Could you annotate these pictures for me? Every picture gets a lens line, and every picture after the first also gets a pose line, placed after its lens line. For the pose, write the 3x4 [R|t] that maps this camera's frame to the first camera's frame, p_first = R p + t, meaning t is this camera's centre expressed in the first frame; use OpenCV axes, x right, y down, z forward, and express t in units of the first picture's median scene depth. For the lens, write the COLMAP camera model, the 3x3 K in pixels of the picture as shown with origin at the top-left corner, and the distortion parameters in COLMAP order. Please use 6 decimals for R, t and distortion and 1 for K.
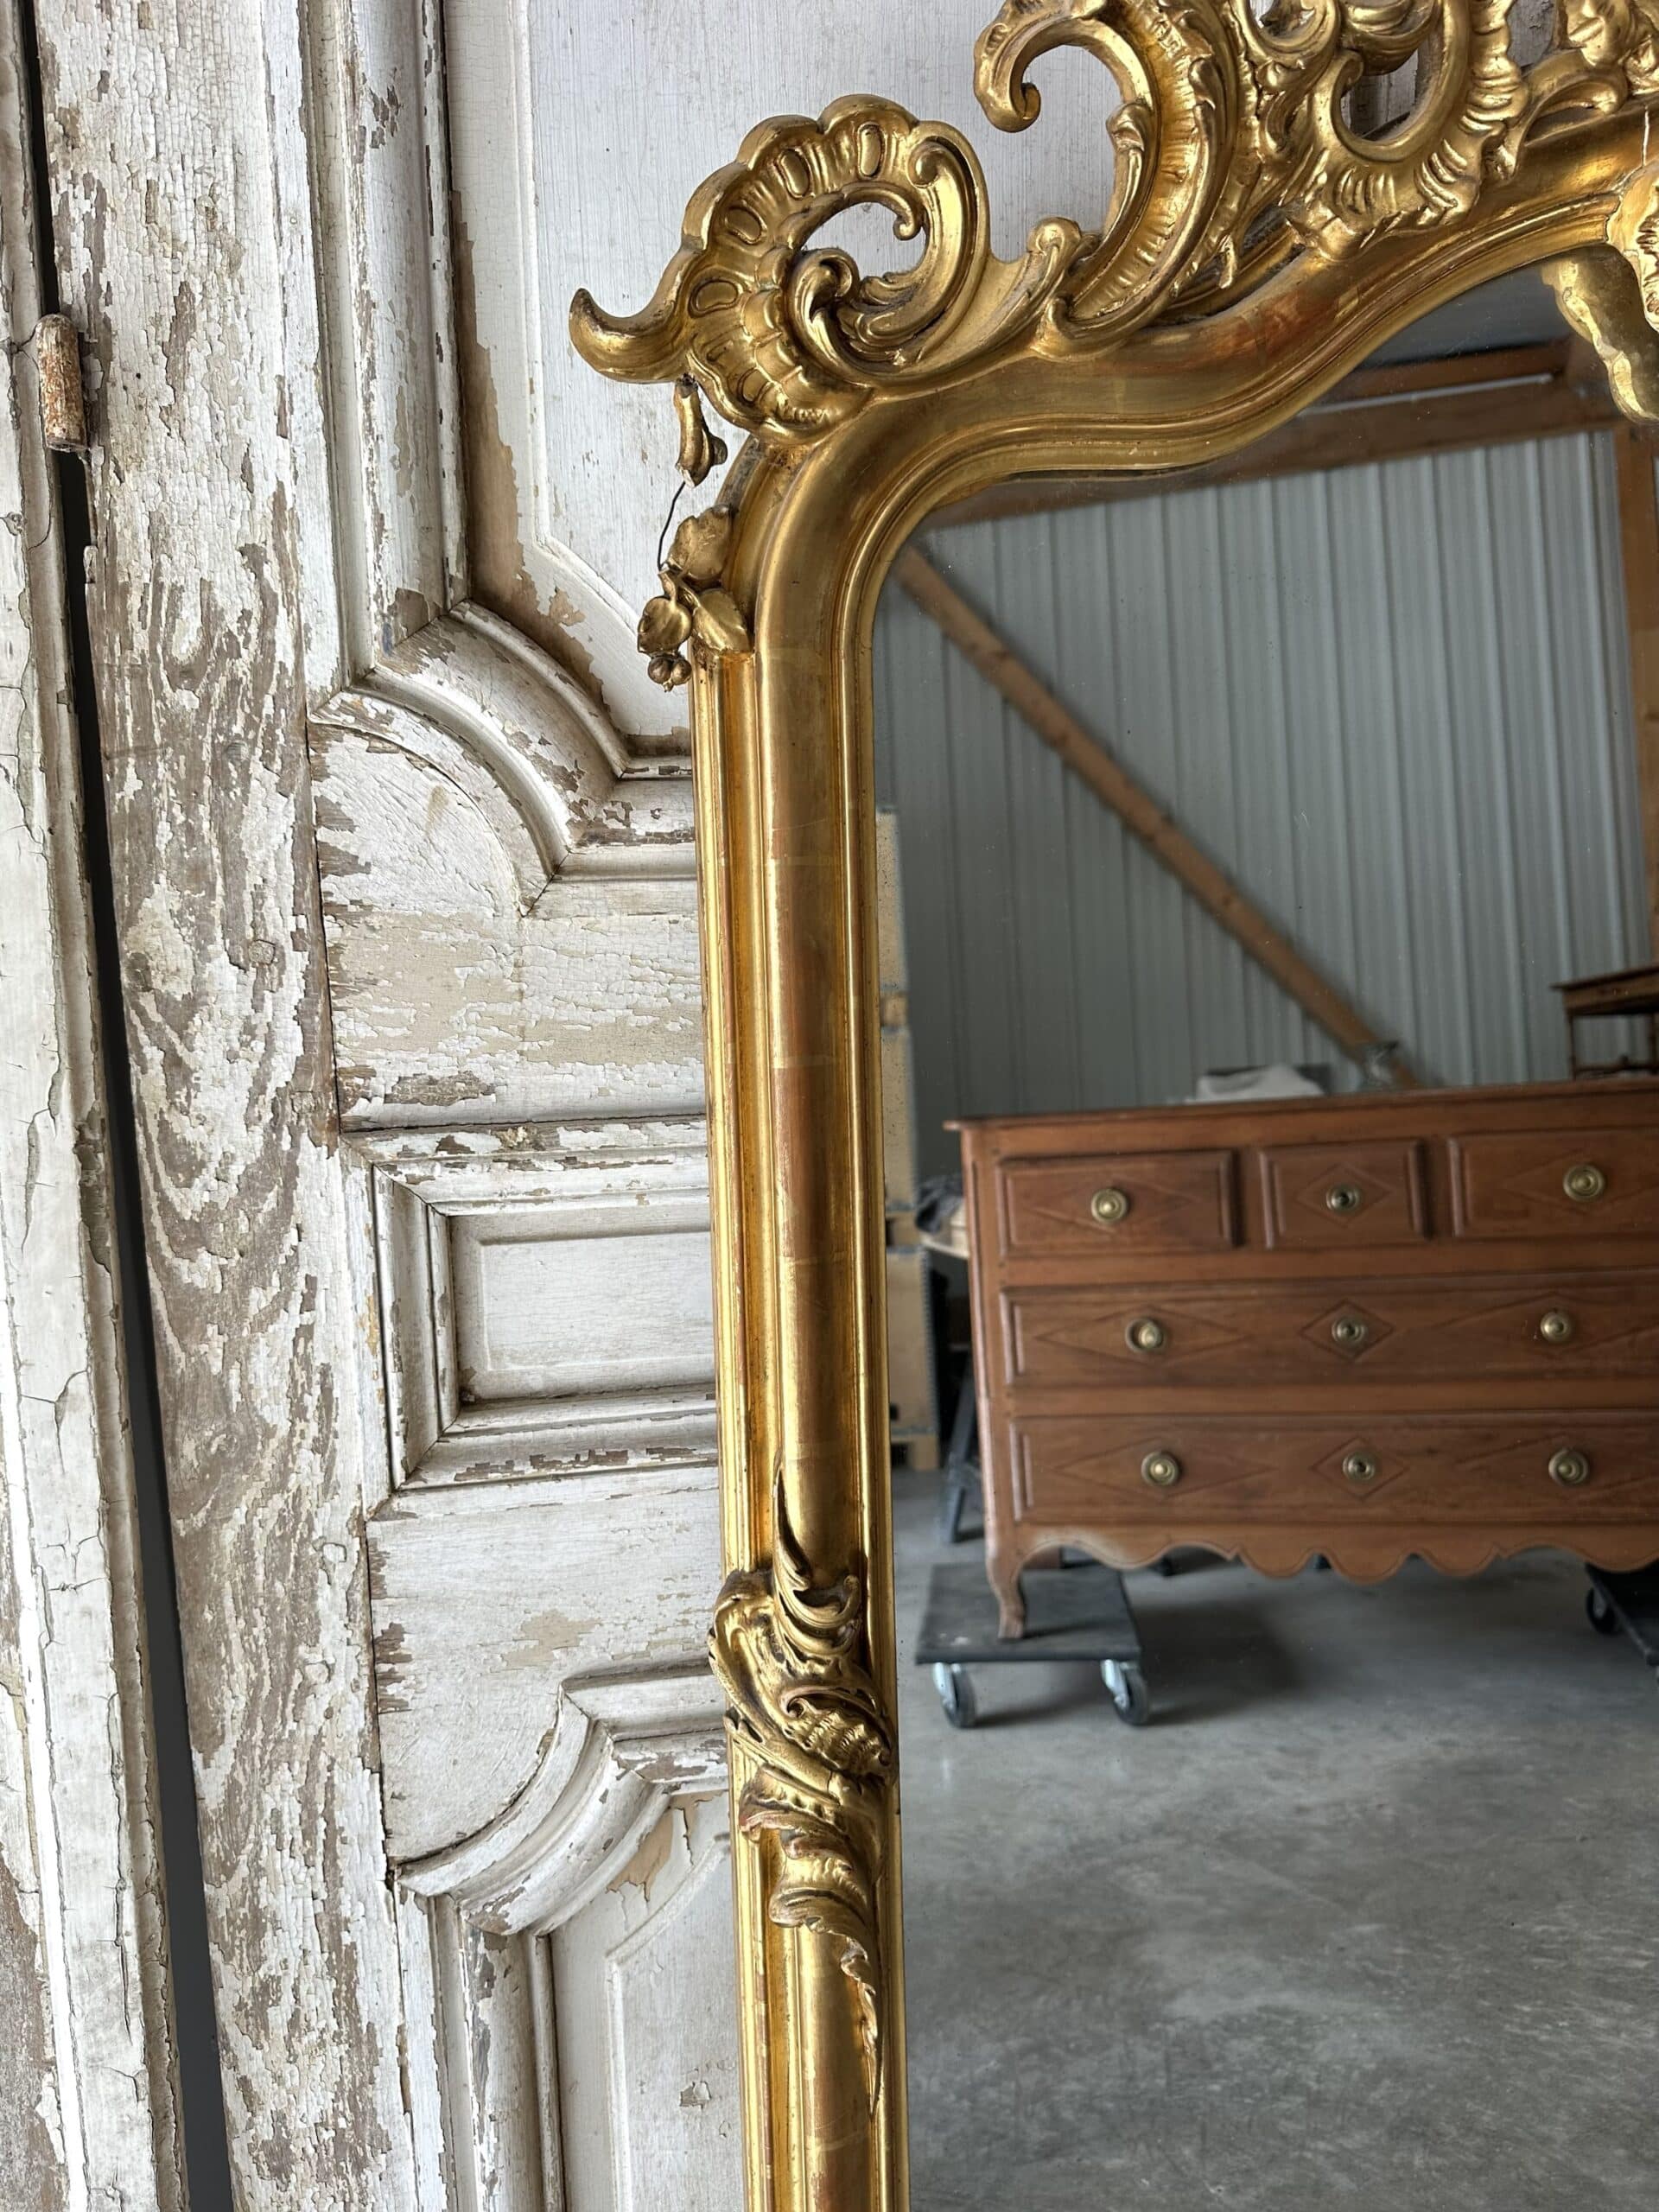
lens RADIAL K [[1554.9, 0, 833.7], [0, 1554.9, 1097.0], [0, 0, 1]] dist [0.052326, -0.077400]
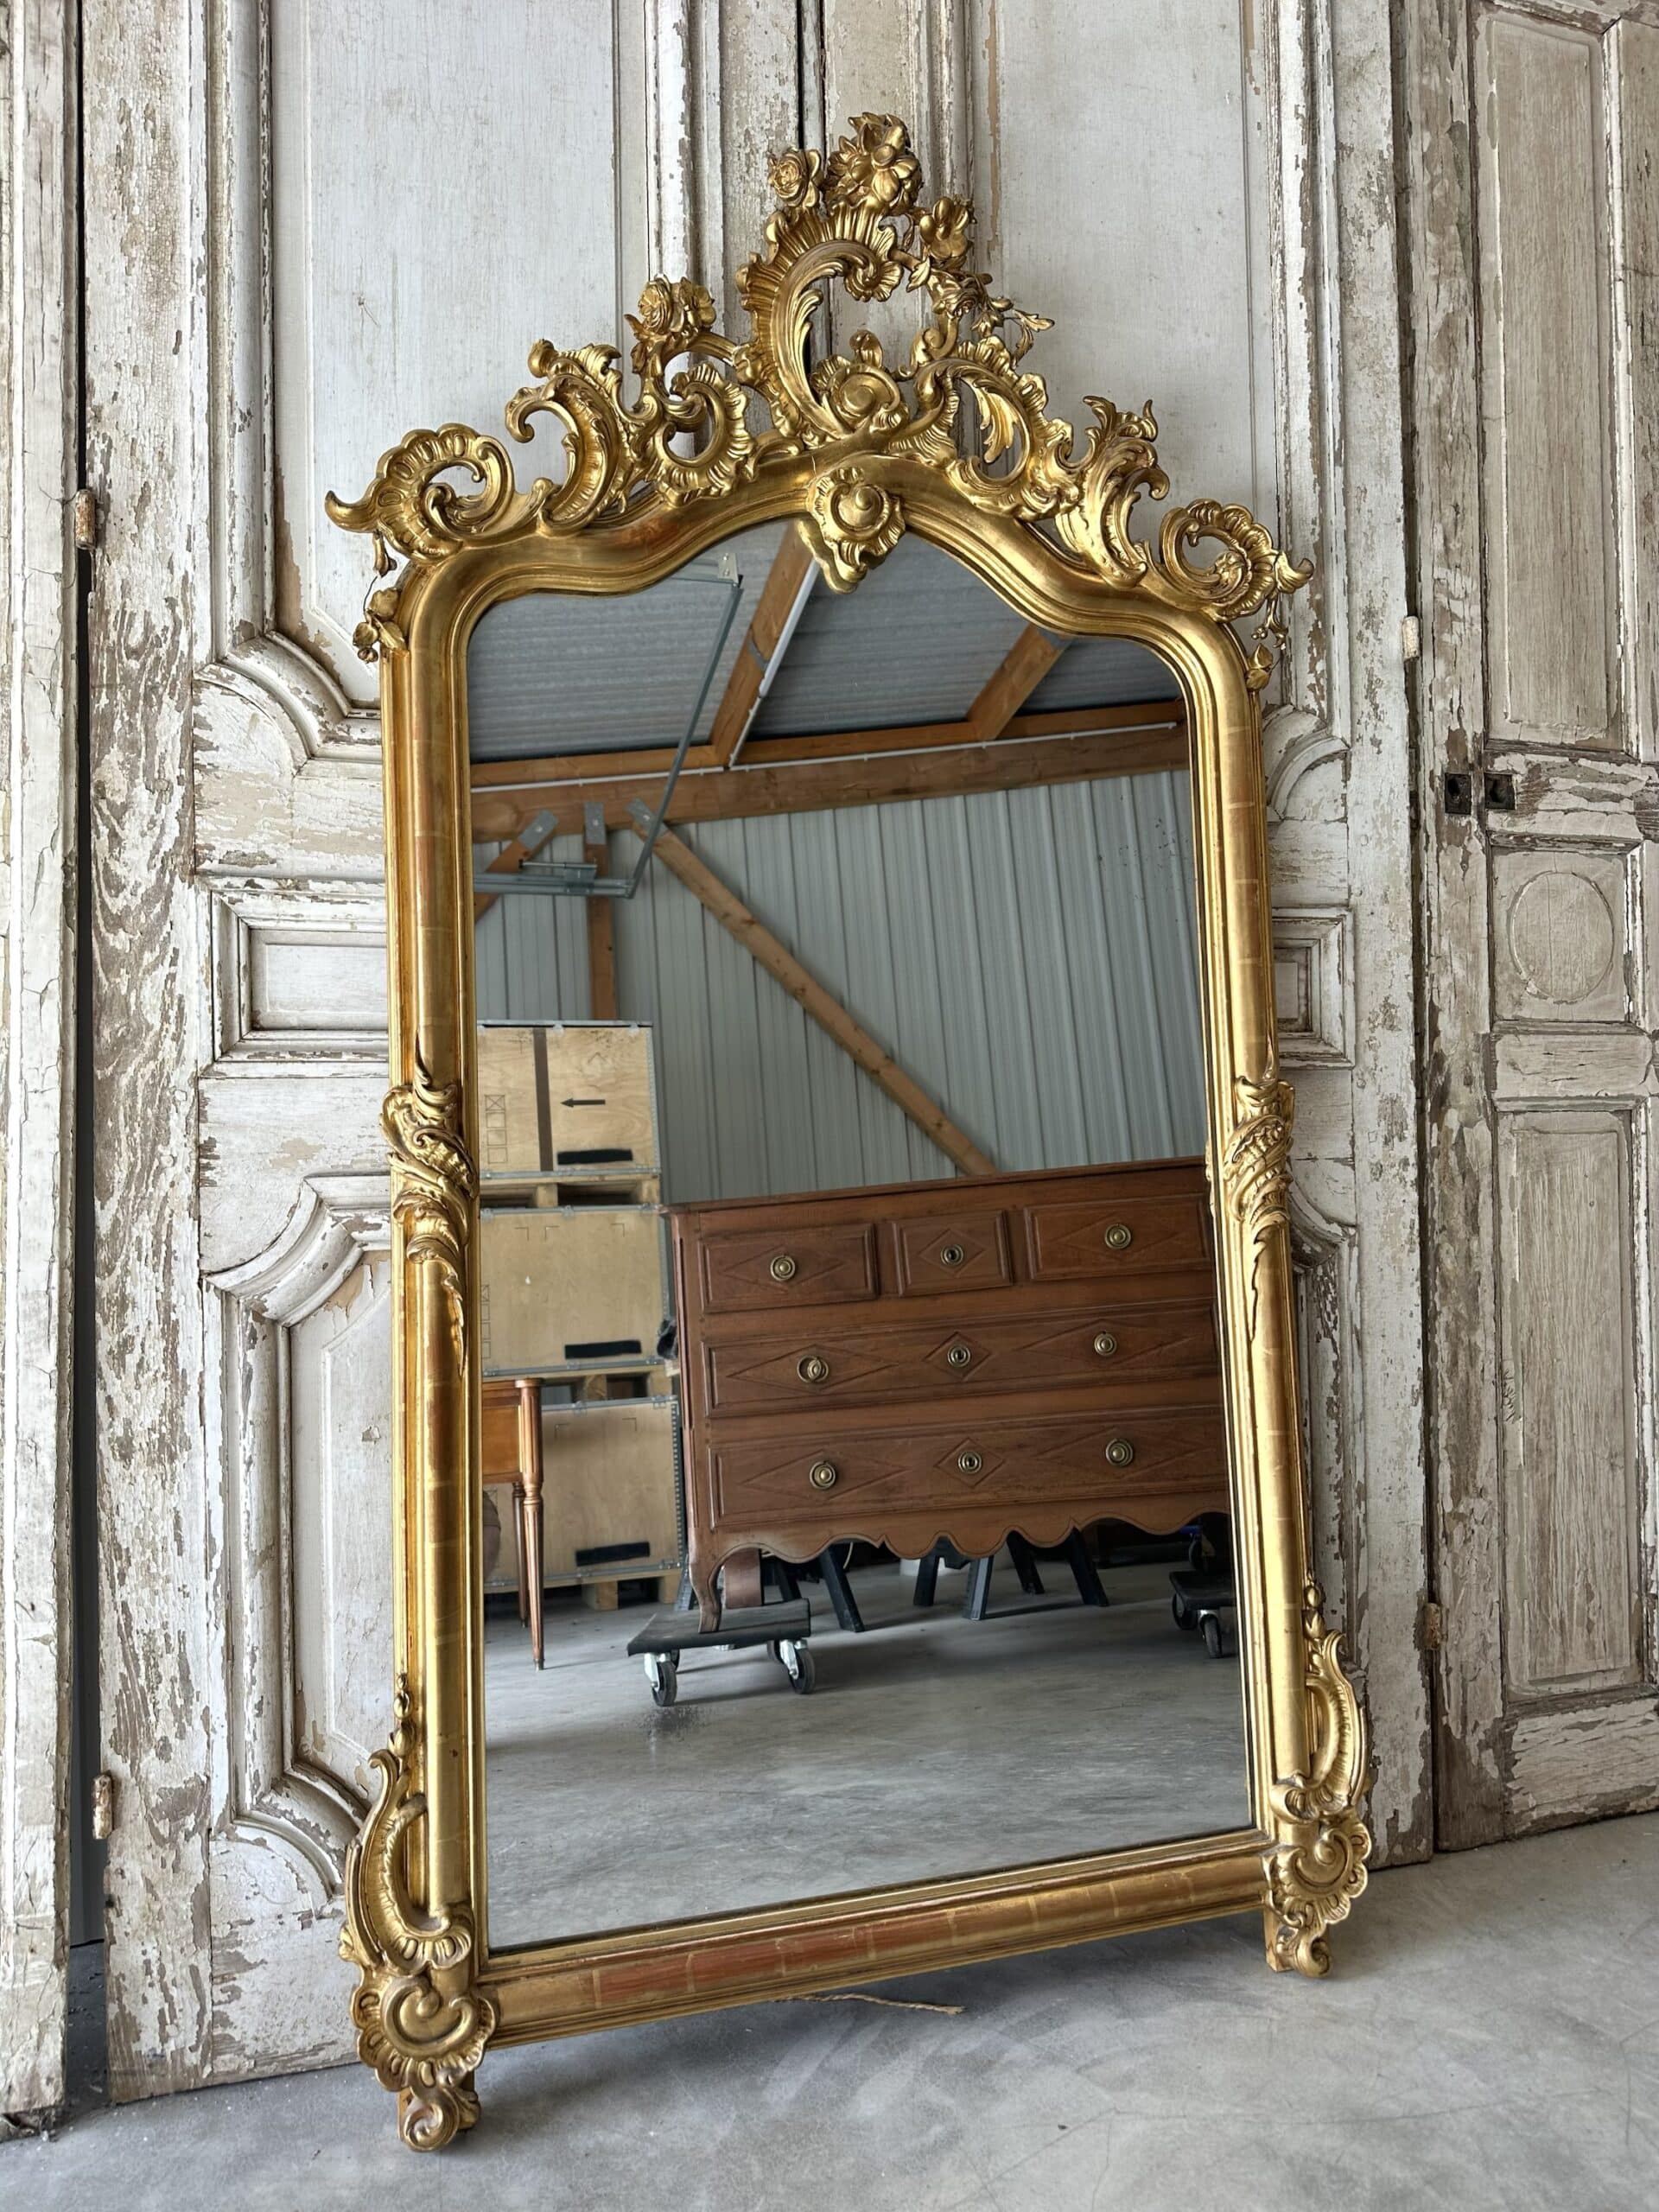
lens RADIAL K [[1418.6, 0, 824.3], [0, 1418.6, 1110.9], [0, 0, 1]] dist [0.018945, -0.026284]
pose [[0.991008, 0.005496, 0.133688, 0.242698], [0.016998, 0.985888, -0.166538, 0.636339], [-0.132717, 0.167313, 0.976930, -0.847242]]
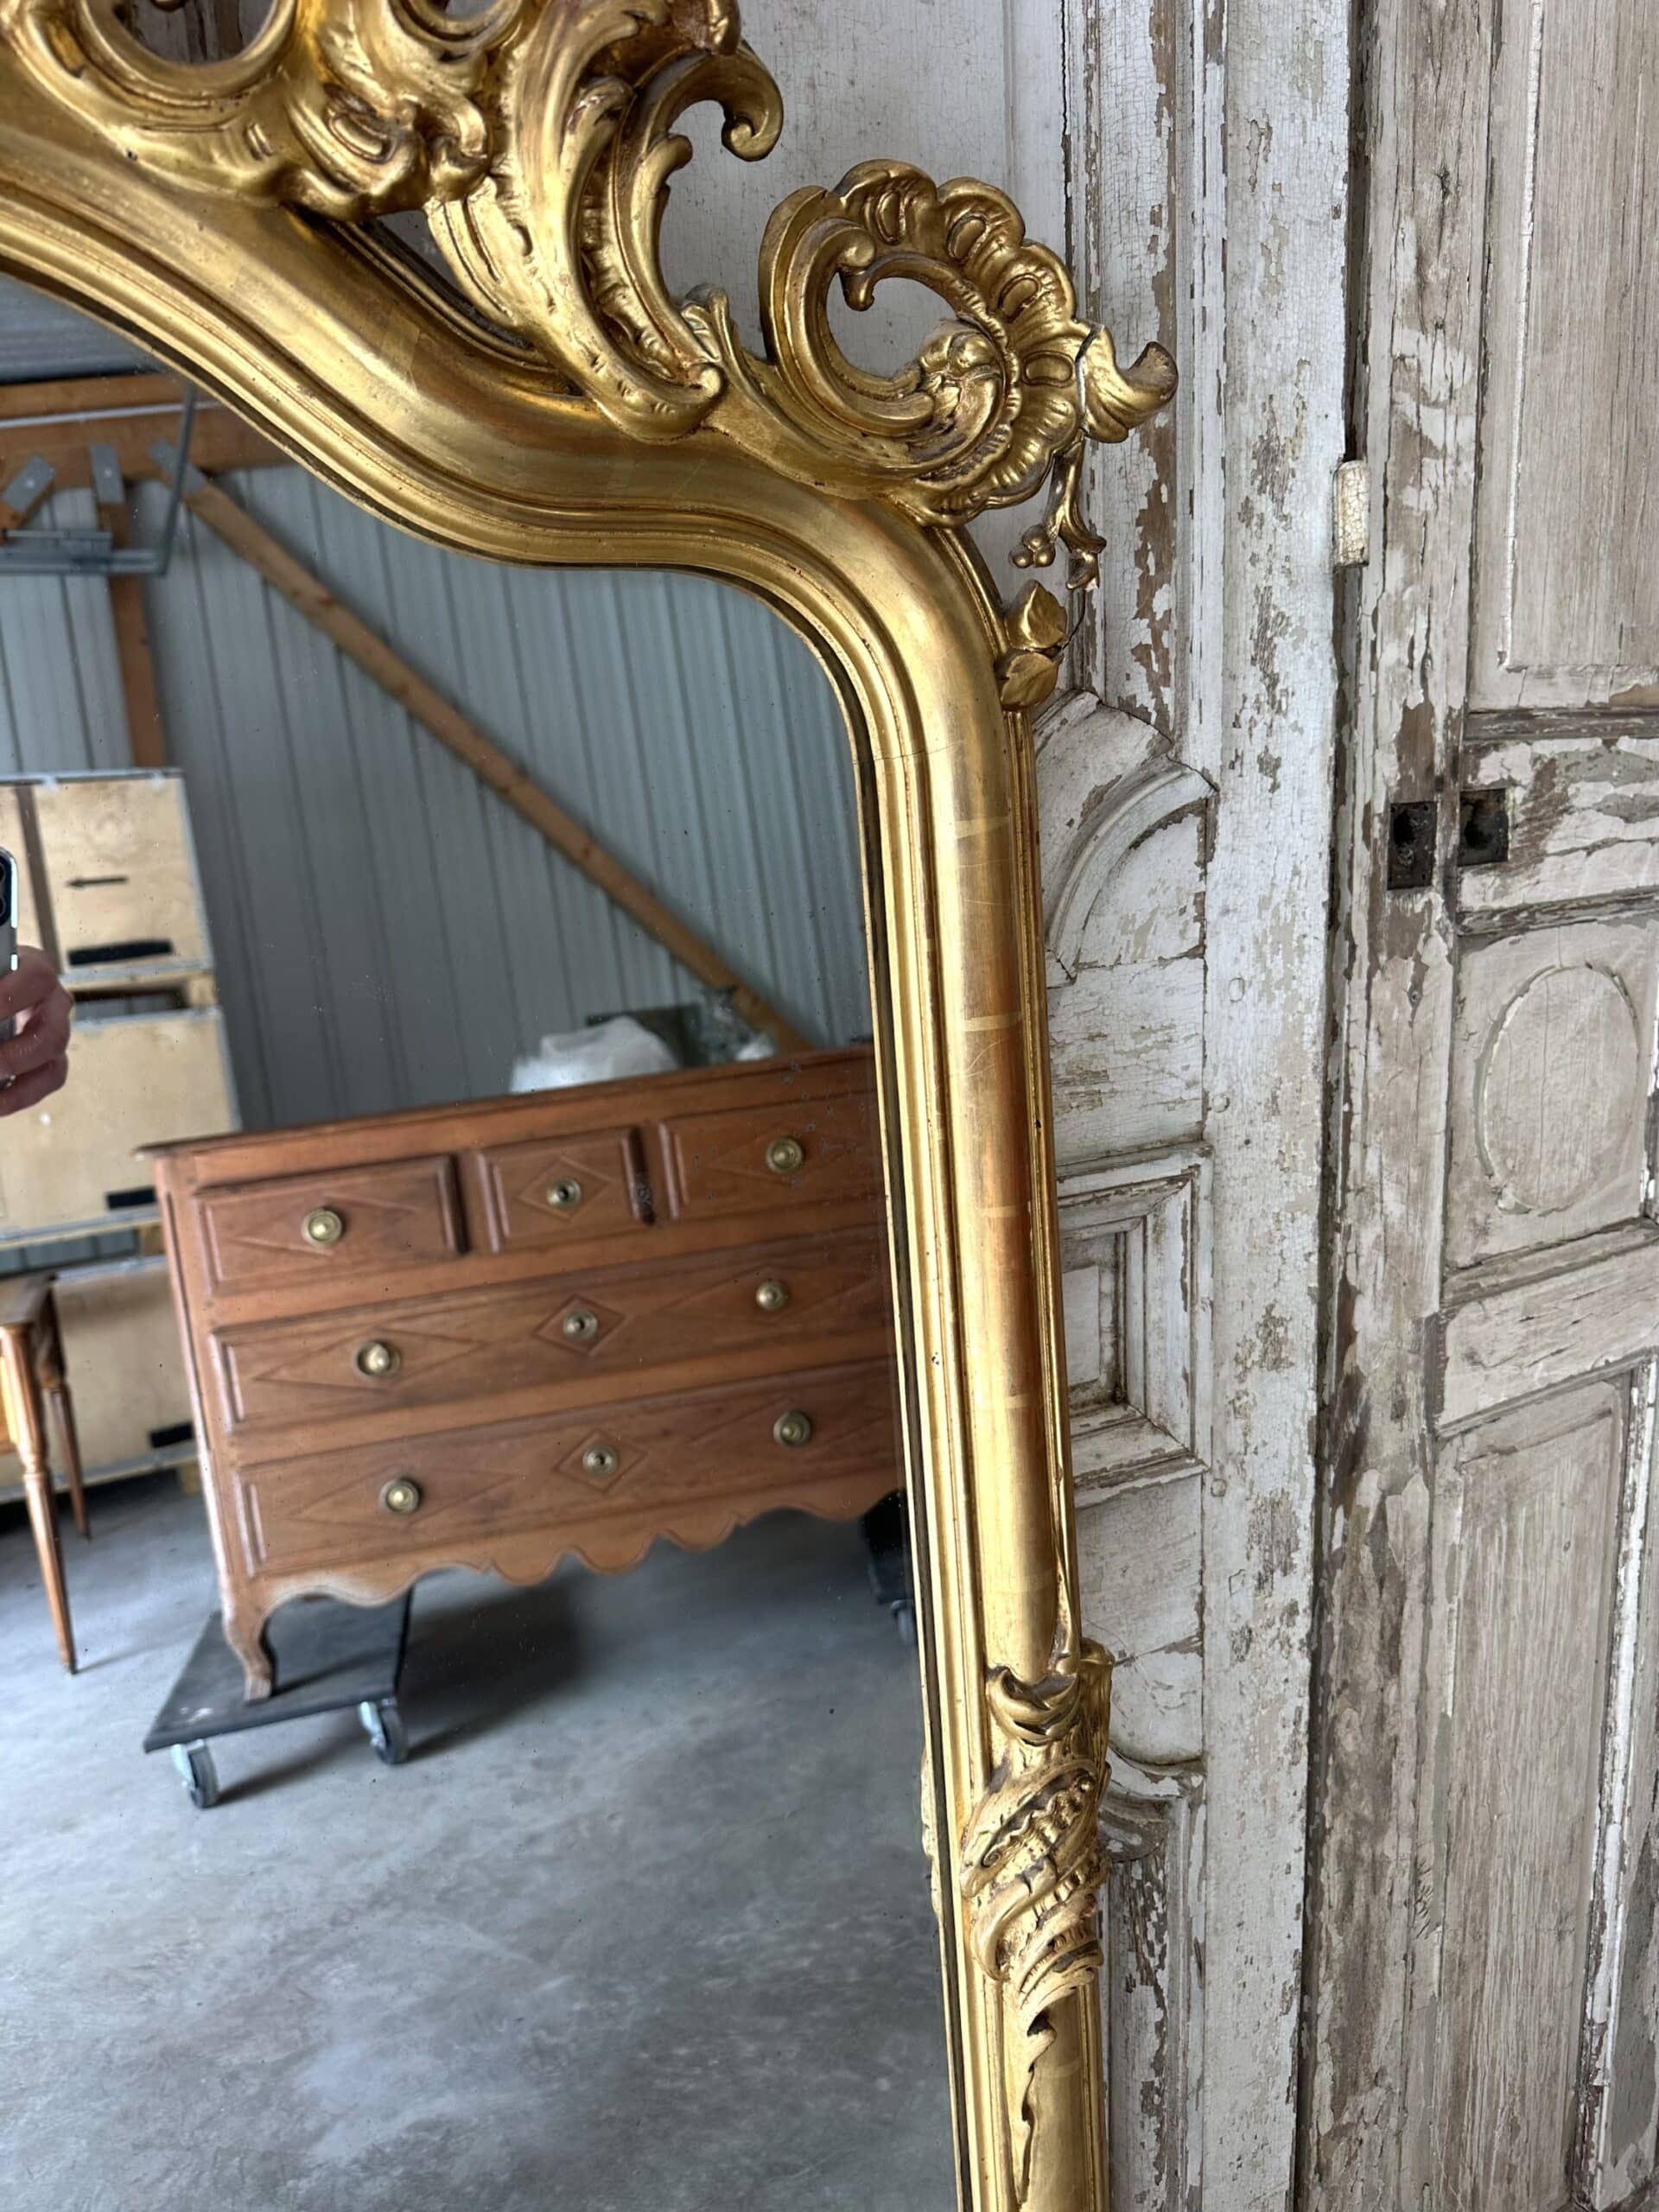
lens RADIAL K [[1504.1, 0, 792.3], [0, 1504.1, 1080.2], [0, 0, 1]] dist [0.042777, -0.064442]
pose [[0.944149, -0.087604, 0.317661, 0.751334], [0.076122, 0.995923, 0.048405, -0.180557], [-0.320607, -0.021520, 0.946968, 0.274614]]
